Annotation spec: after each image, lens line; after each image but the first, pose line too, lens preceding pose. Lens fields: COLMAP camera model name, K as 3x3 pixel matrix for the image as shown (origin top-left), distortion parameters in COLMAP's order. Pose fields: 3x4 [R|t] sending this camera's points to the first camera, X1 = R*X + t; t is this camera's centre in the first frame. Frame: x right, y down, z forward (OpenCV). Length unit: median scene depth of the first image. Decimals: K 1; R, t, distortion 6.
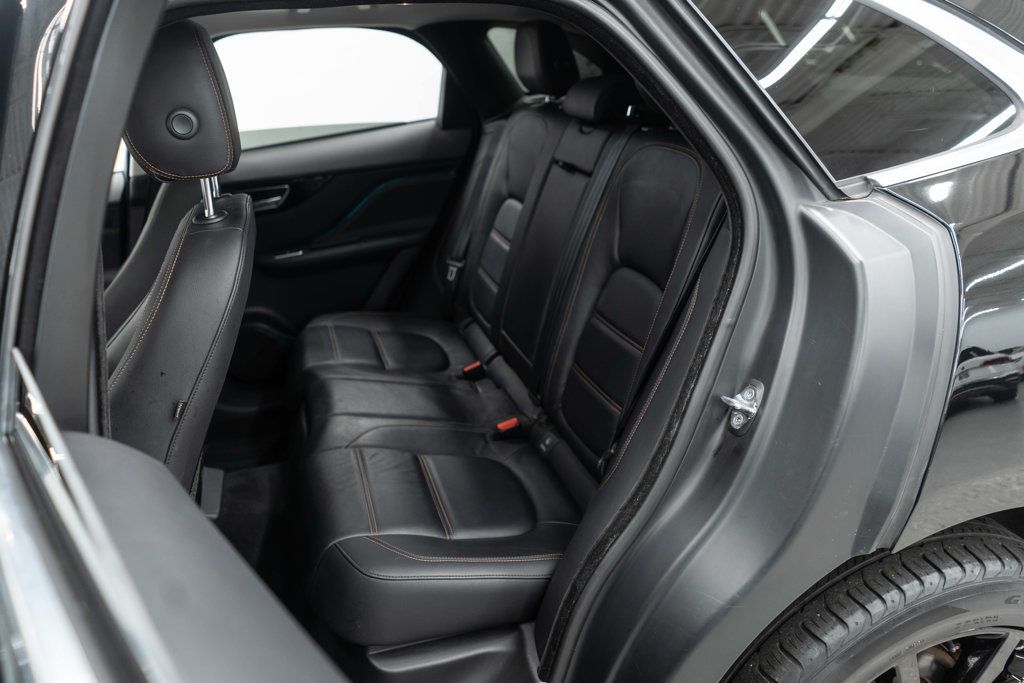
lens RADIAL K [[801.5, 0, 512.0], [0, 801.5, 341.5], [0, 0, 1]] dist [-0.006502, -0.004549]
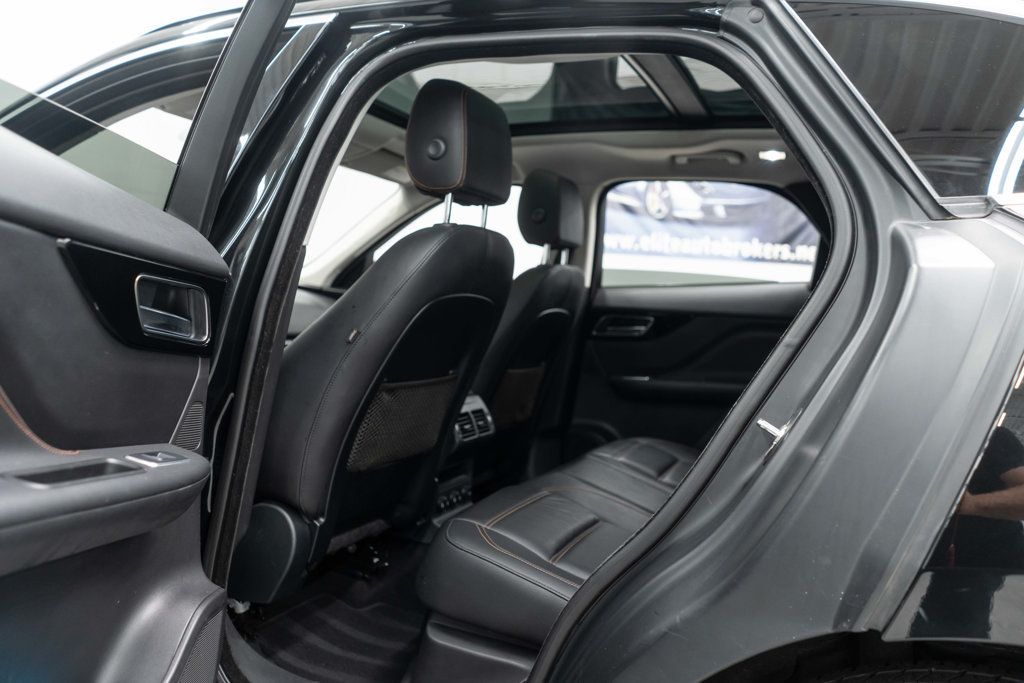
lens RADIAL K [[801.5, 0, 512.0], [0, 801.5, 341.5], [0, 0, 1]] dist [-0.006502, -0.004549]
pose [[0.753190, 0.145011, -0.641621, 0.627278], [-0.346063, 0.916859, -0.199021, 0.267707], [0.559416, 0.371941, 0.740752, 0.166050]]
